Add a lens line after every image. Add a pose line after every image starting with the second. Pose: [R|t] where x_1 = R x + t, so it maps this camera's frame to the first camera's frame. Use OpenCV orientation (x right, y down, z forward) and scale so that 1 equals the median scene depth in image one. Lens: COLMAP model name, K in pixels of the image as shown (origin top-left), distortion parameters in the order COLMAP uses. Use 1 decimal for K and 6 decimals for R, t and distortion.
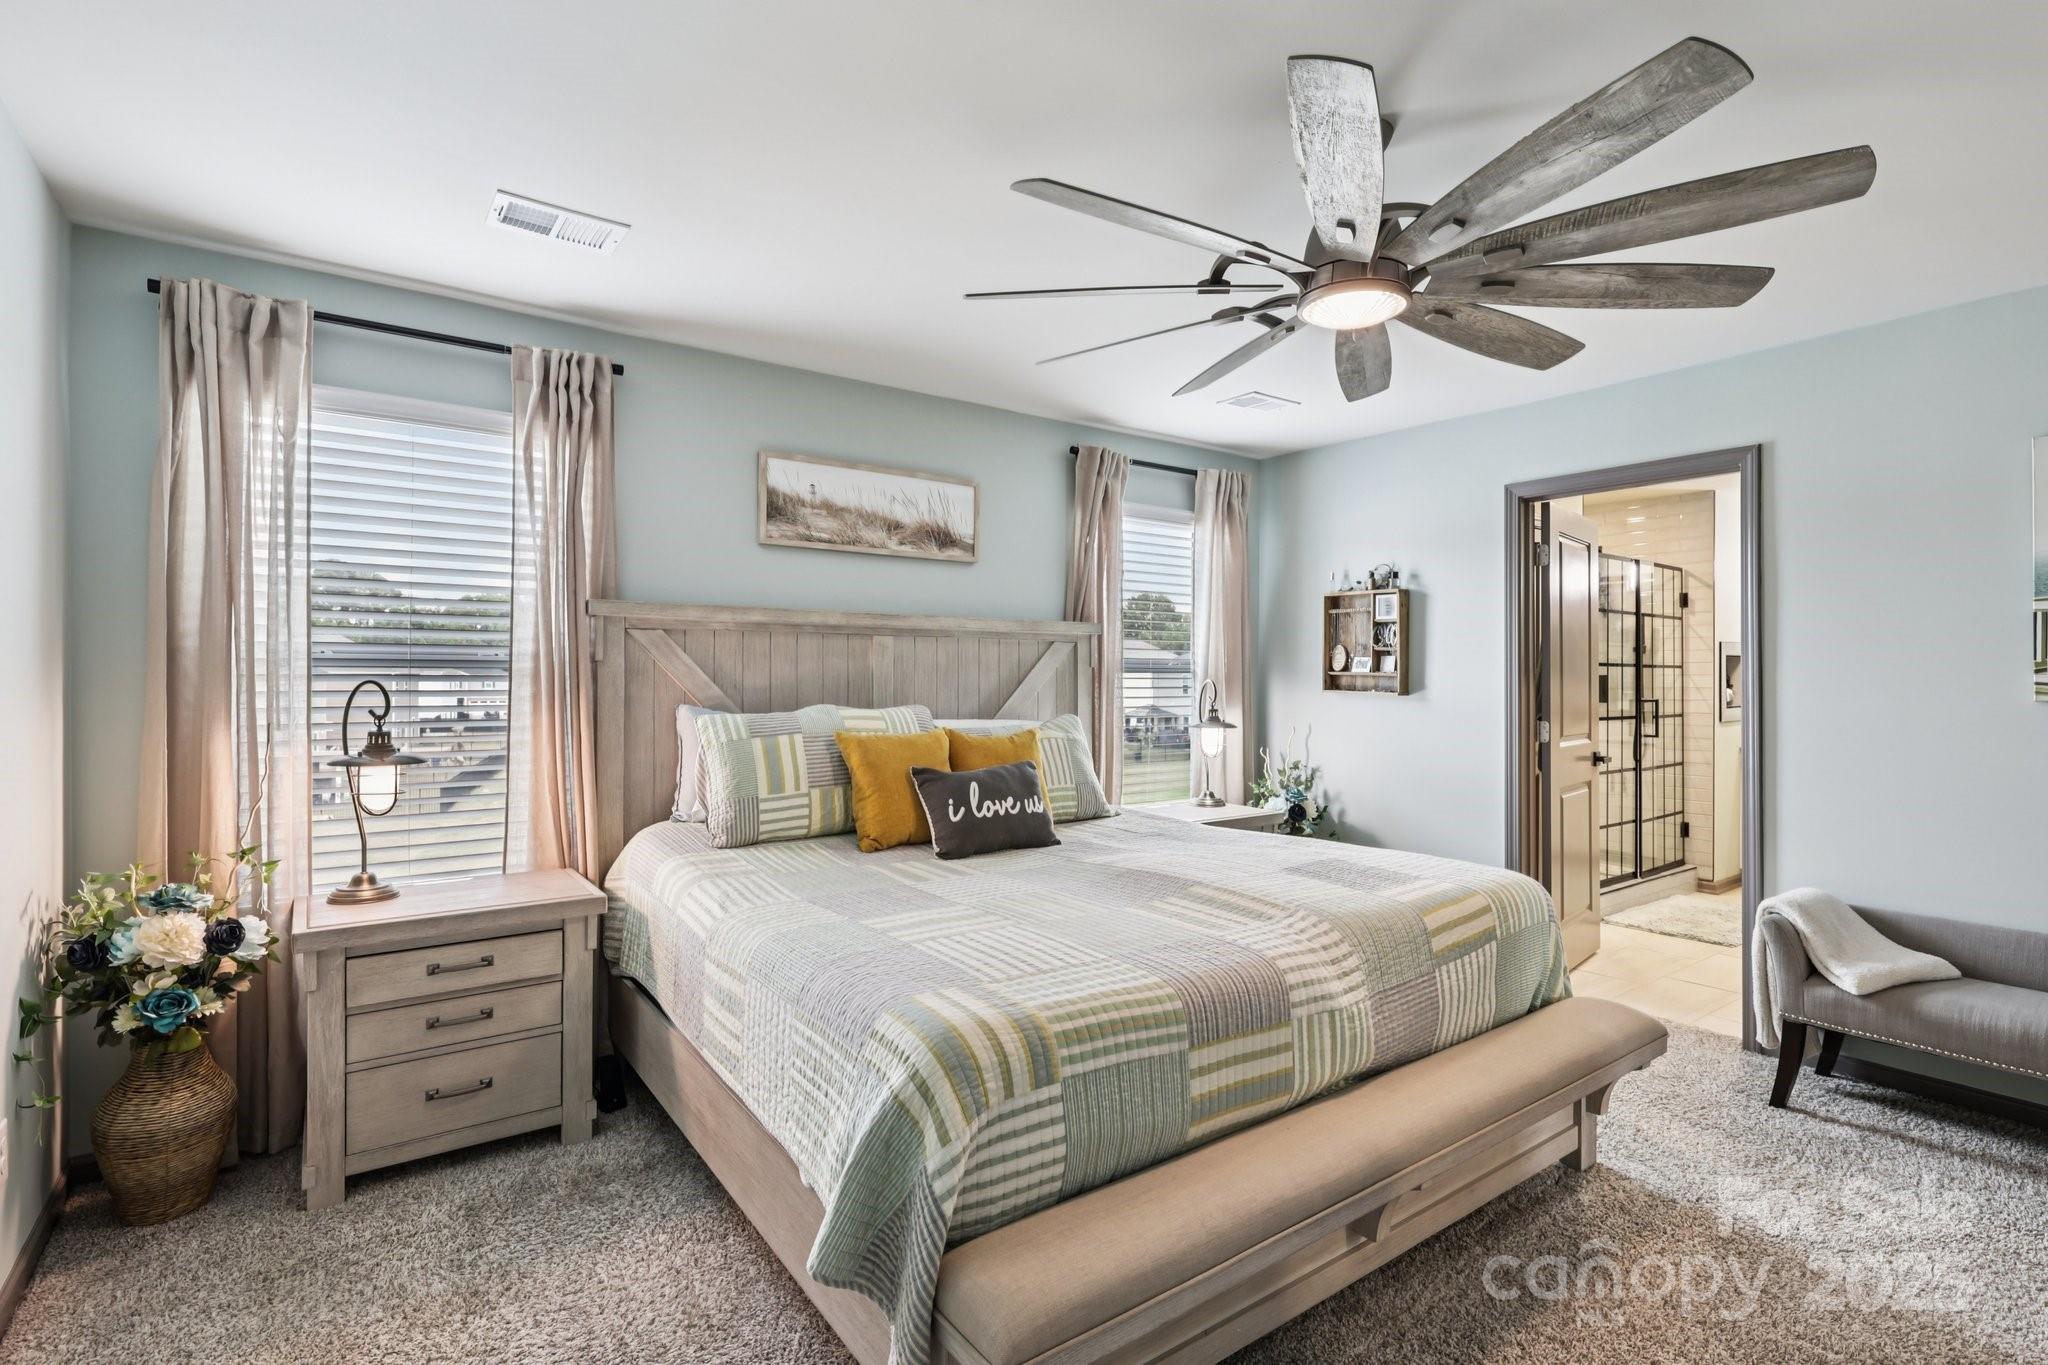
lens RADIAL K [[965.0, 0, 1015.7], [0, 965.0, 677.0], [0, 0, 1]] dist [-0.000739, -0.000042]
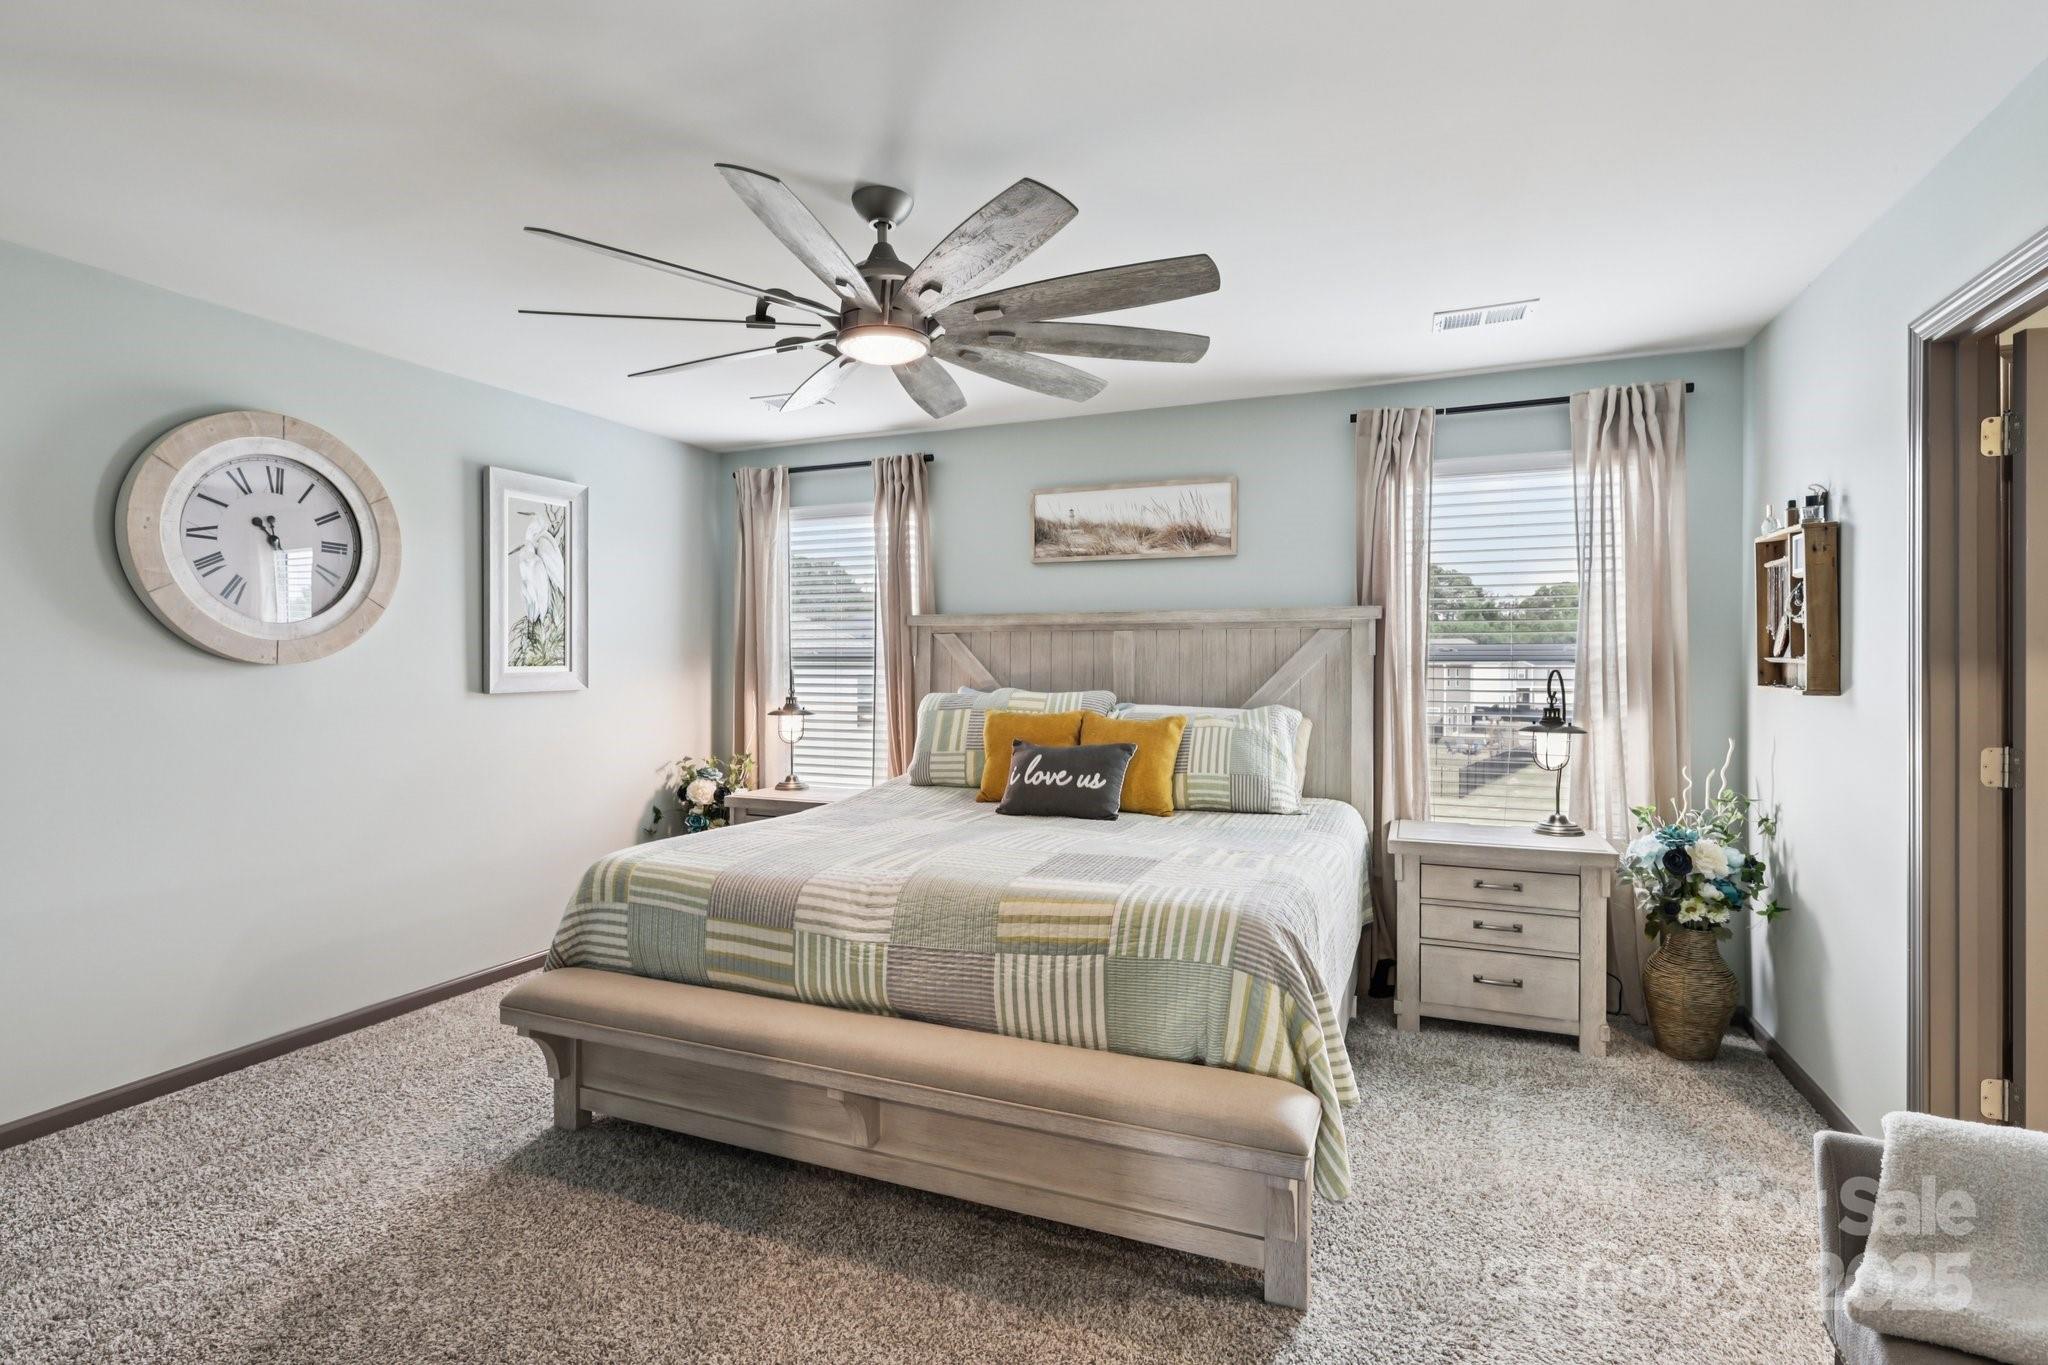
lens RADIAL K [[969.7, 0, 1019.2], [0, 969.7, 666.7], [0, 0, 1]] dist [0.001678, 0.000193]
pose [[0.525864, -0.001305, -0.850567, 0.801741], [0.000786, 0.999999, -0.001049, 0.001331], [0.850568, -0.000117, 0.525865, 0.294308]]
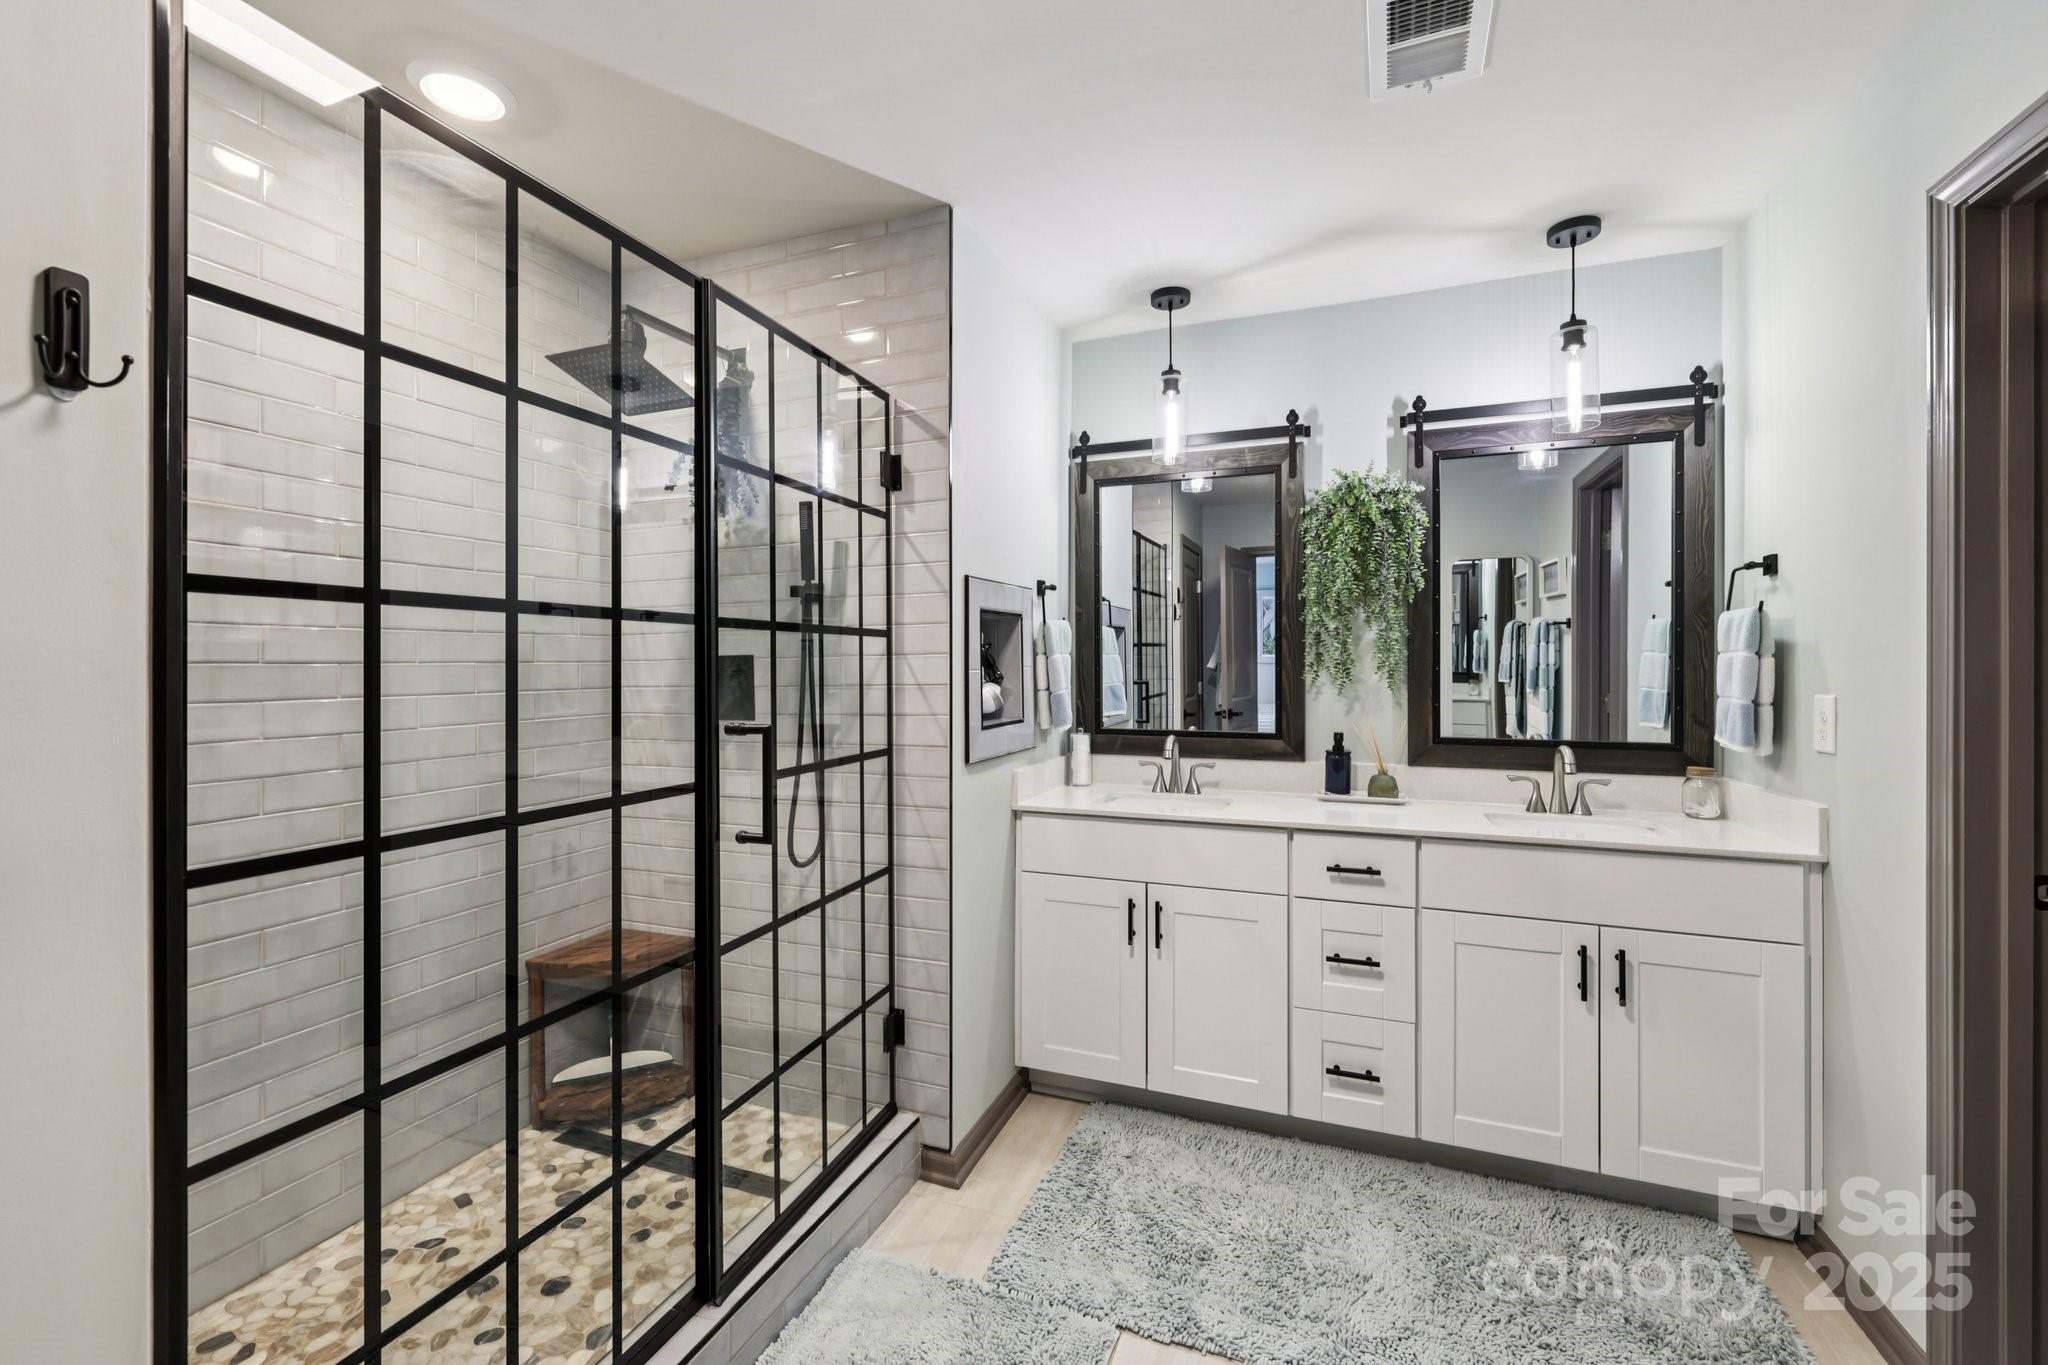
lens RADIAL K [[849.7, 0, 1017.1], [0, 849.7, 664.6], [0, 0, 1]] dist [-0.001924, 0.000070]
pose [[0.843956, -0.004422, 0.536395, 0.904114], [0.003627, 0.999990, 0.002536, 0.002826], [-0.536401, -0.000195, 0.843964, 1.108395]]
